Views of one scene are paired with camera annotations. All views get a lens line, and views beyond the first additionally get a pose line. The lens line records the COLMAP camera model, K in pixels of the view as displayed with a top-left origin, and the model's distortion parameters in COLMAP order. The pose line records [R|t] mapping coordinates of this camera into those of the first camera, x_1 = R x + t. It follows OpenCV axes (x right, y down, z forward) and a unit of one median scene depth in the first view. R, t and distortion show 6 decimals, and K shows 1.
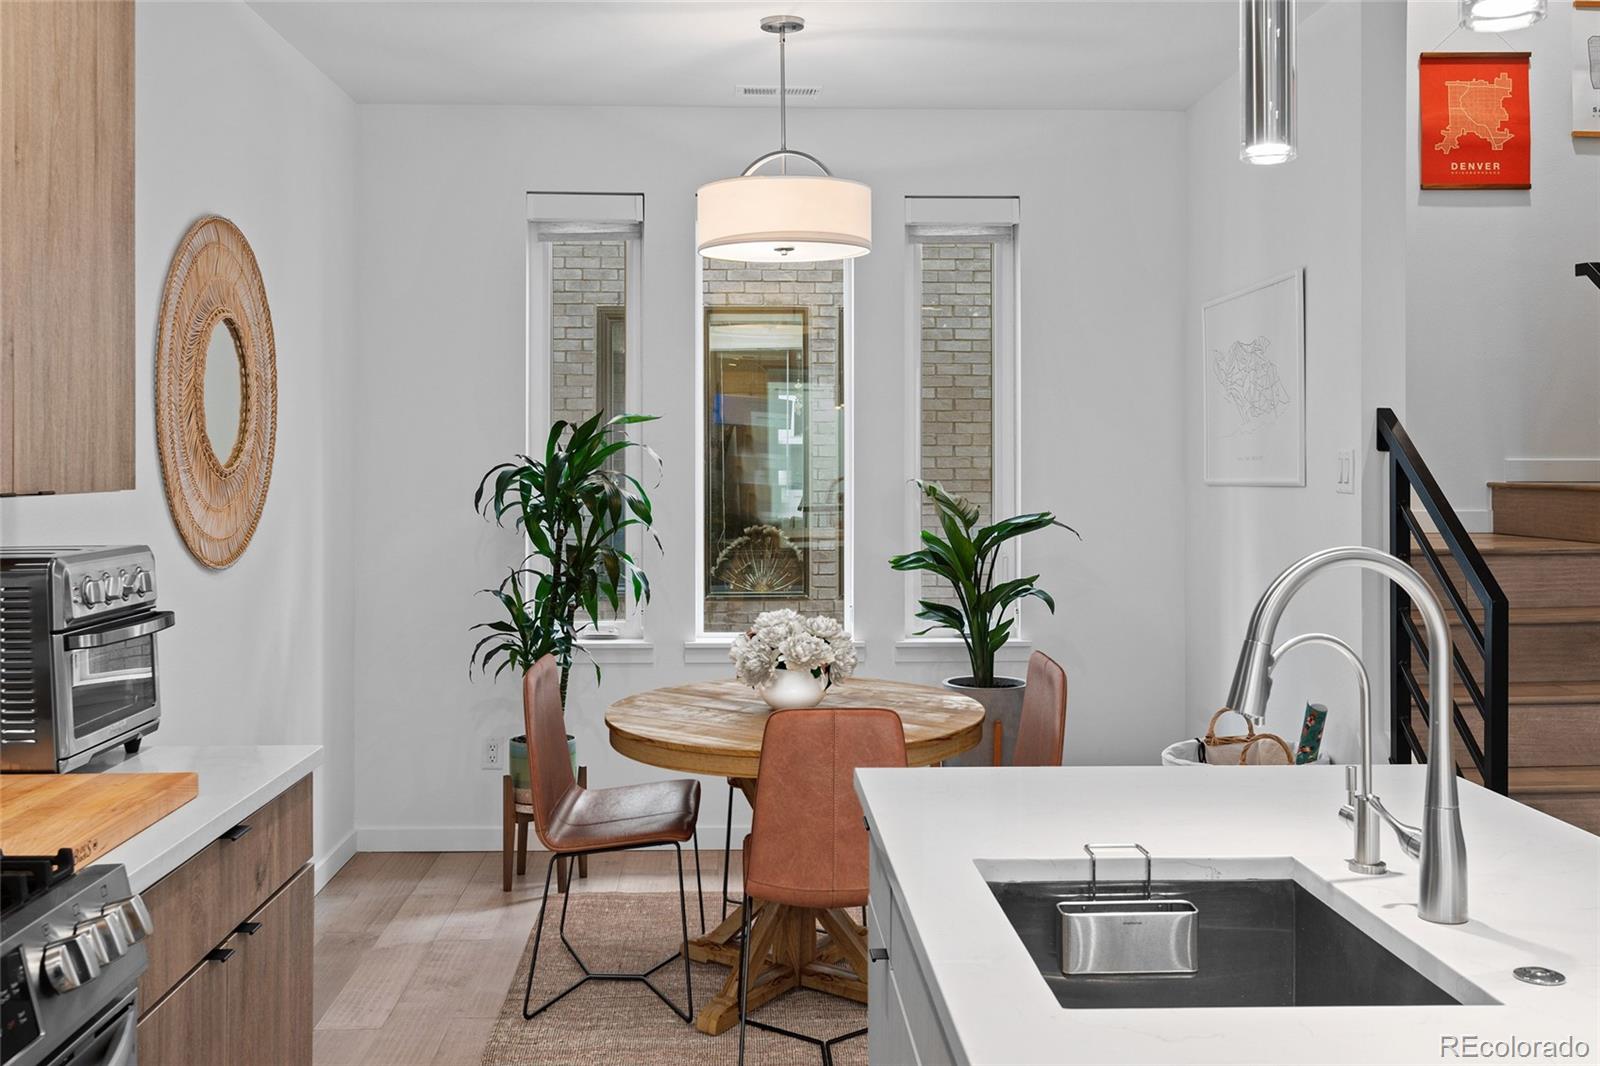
lens RADIAL K [[1589.2, 0, 804.1], [0, 1589.2, 429.5], [0, 0, 1]] dist [0.015600, 0.000000]
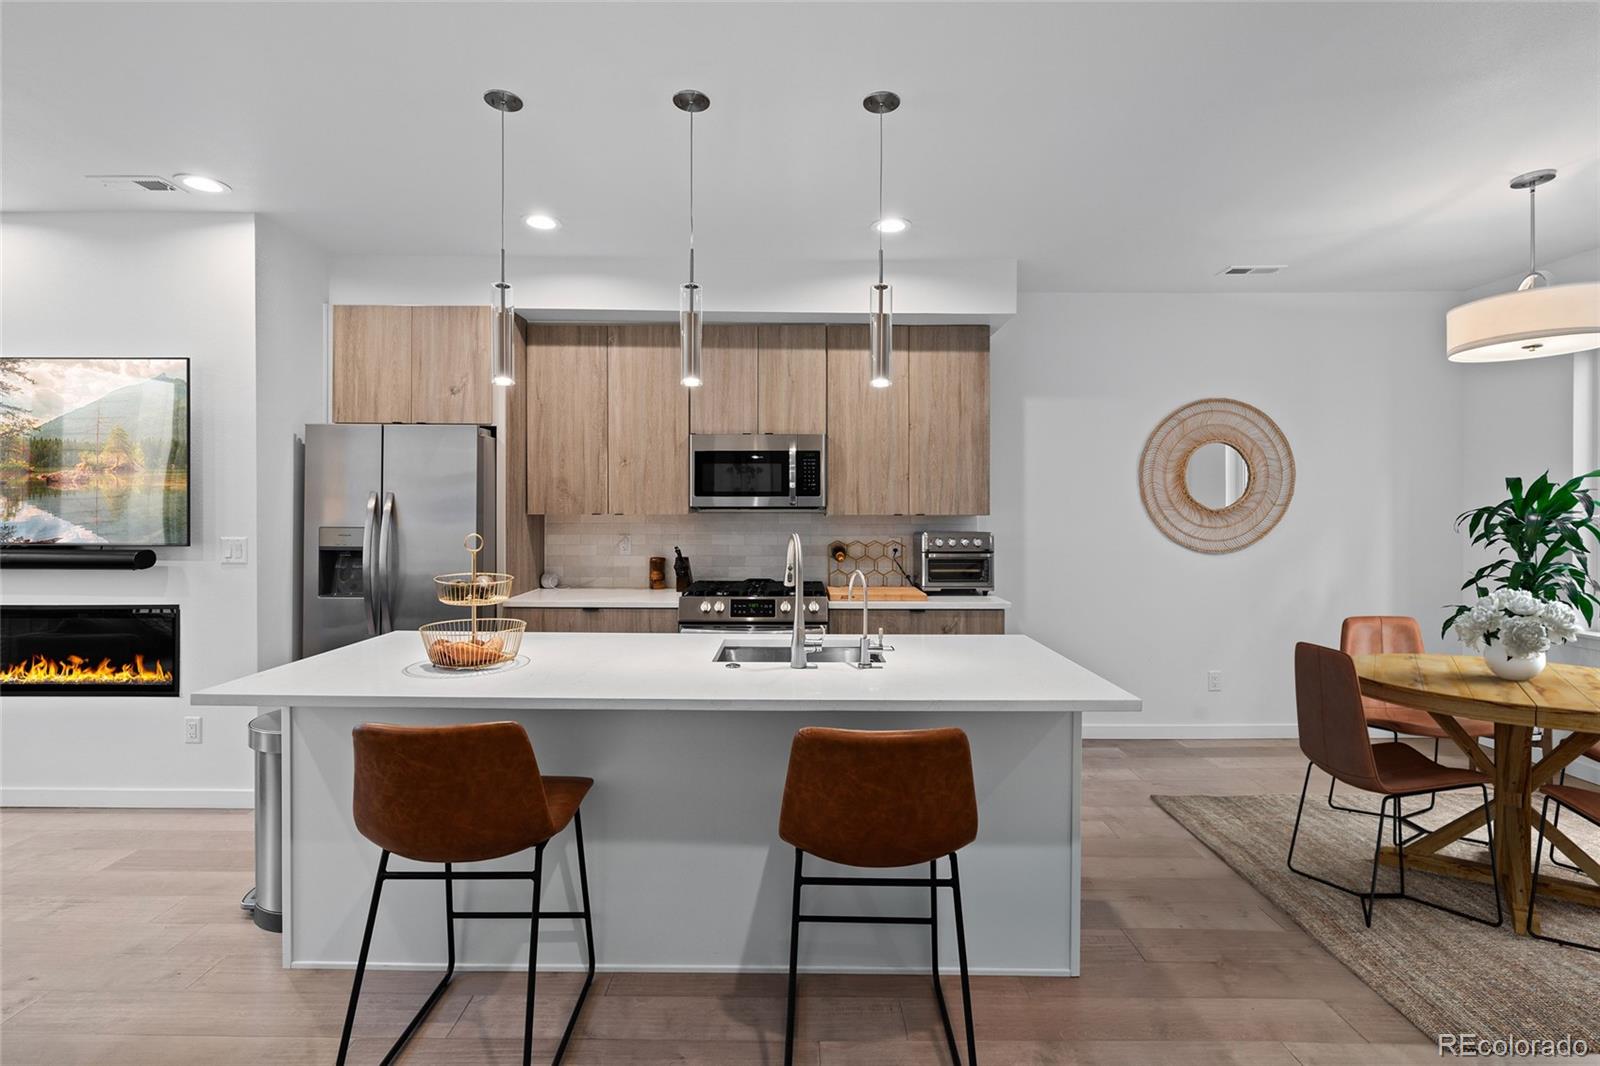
lens RADIAL K [[719.4, 0, 795.1], [0, 719.4, 514.9], [0, 0, 1]] dist [-0.009730, 0.002652]
pose [[-0.050174, 0.009659, -0.998694, 0.490644], [0.022201, 0.999717, 0.008554, 0.007336], [0.998494, -0.021743, -0.050374, 0.317291]]
